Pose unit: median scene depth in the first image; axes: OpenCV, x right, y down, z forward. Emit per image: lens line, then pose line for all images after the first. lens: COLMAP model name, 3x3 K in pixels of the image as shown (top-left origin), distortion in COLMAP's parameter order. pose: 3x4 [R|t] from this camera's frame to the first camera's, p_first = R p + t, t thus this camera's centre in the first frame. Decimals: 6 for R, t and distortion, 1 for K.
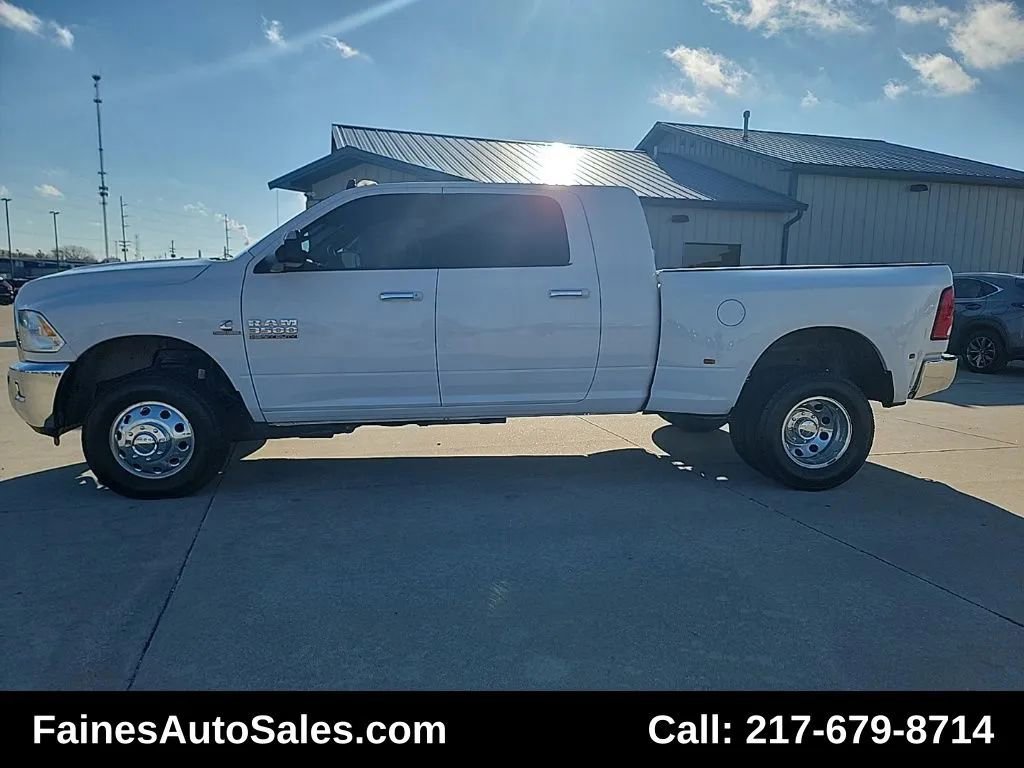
lens RADIAL K [[736.2, 0, 512.0], [0, 736.2, 384.0], [0, 0, 1]] dist [0.062879, -0.005486]
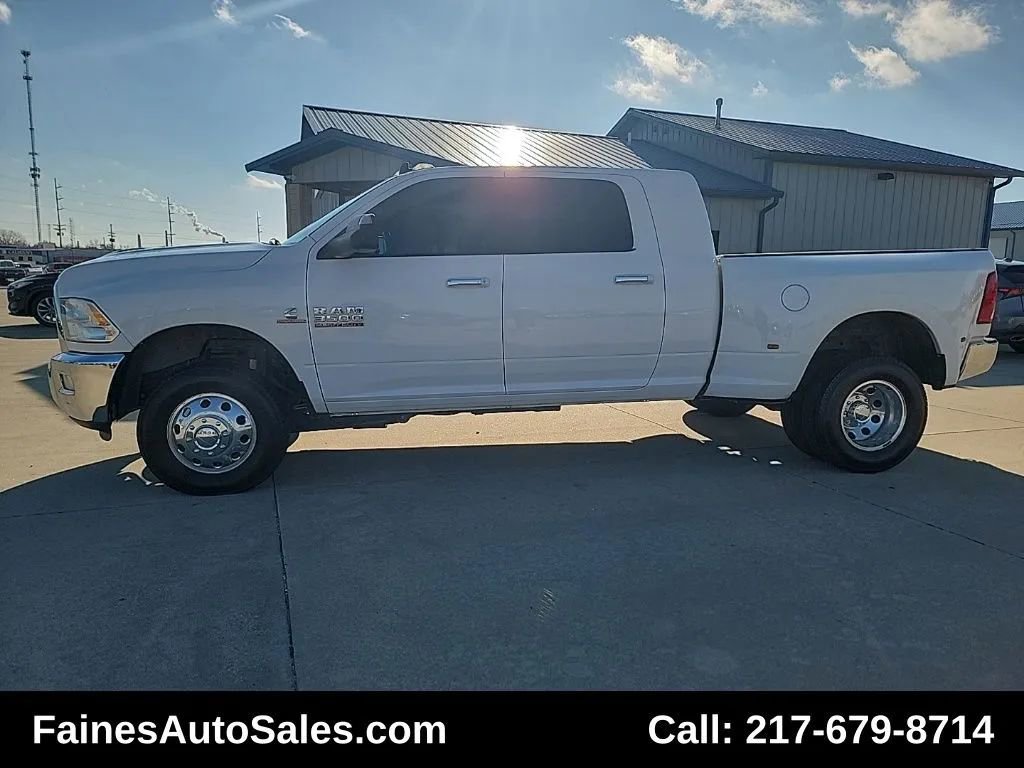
lens RADIAL K [[732.6, 0, 514.2], [0, 732.6, 379.2], [0, 0, 1]] dist [0.084121, -0.046515]
pose [[0.997635, -0.011021, 0.067847, -0.145301], [0.010181, 0.999867, 0.012720, -0.002532], [-0.067978, -0.011999, 0.997615, 0.019739]]
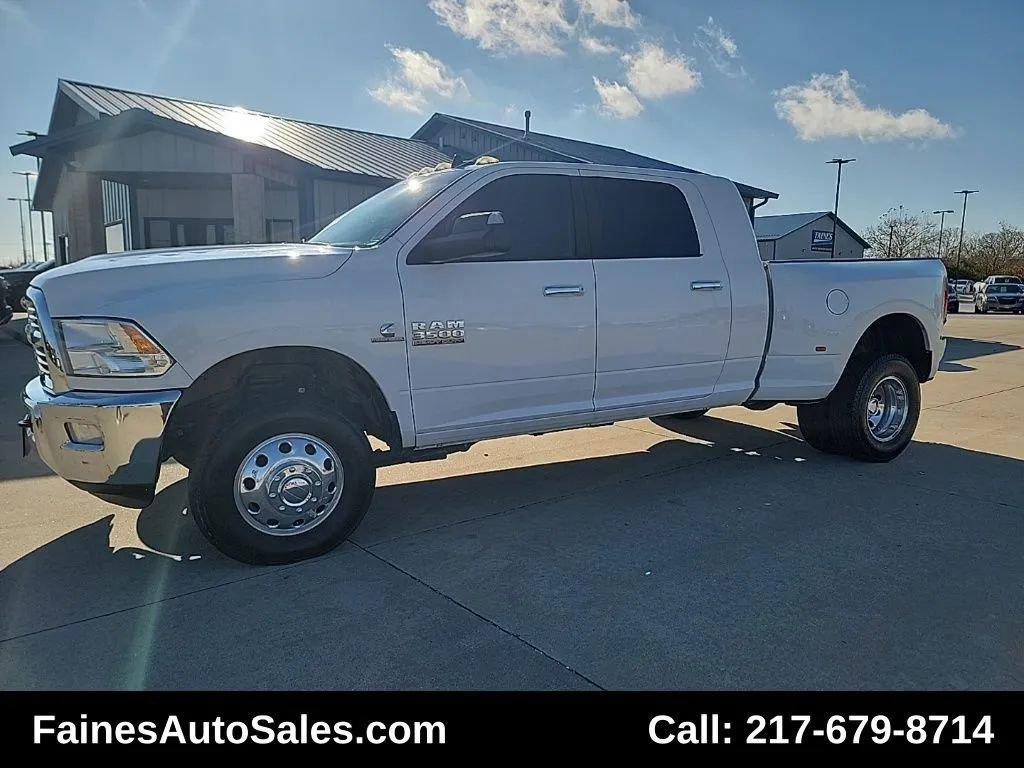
lens RADIAL K [[726.0, 0, 519.5], [0, 726.0, 368.0], [0, 0, 1]] dist [0.067261, -0.001540]
pose [[0.915785, -0.052799, 0.398184, -0.514859], [0.056452, 0.998402, 0.002553, -0.029203], [-0.397683, 0.020141, 0.917302, 0.206633]]
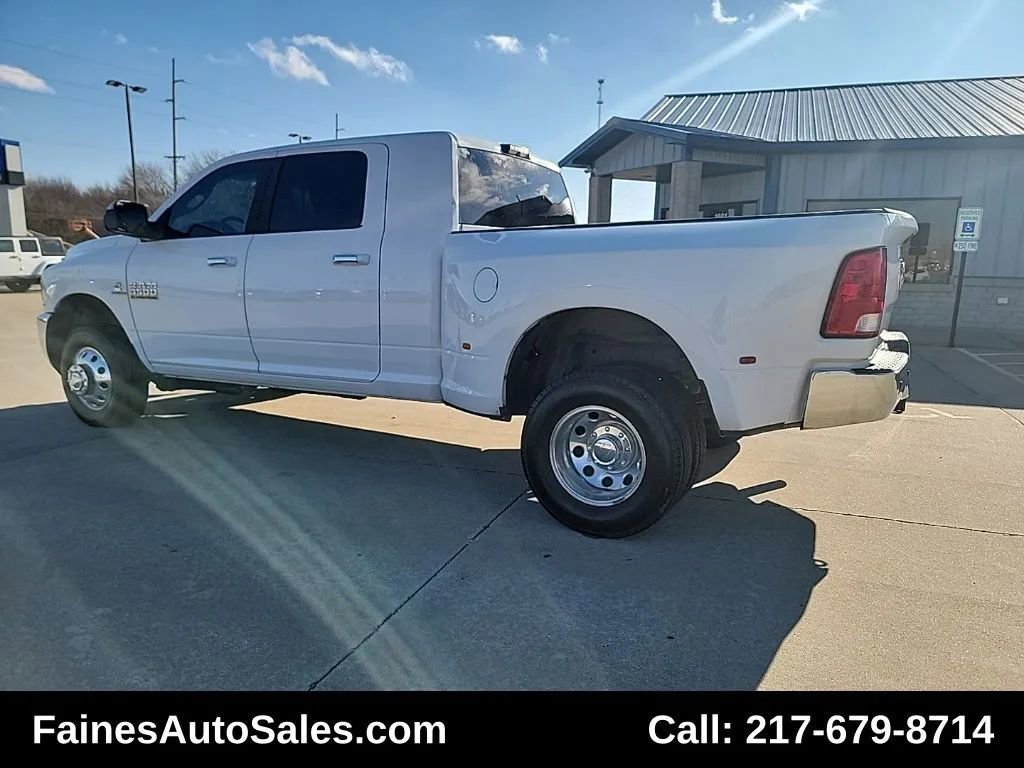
lens RADIAL K [[735.5, 0, 504.5], [0, 735.5, 380.3], [0, 0, 1]] dist [0.071963, -0.037001]
pose [[0.805028, 0.092591, -0.585967, 0.732682], [-0.079907, 0.995668, 0.047550, -0.032998], [0.587831, 0.008544, 0.808939, 0.368400]]
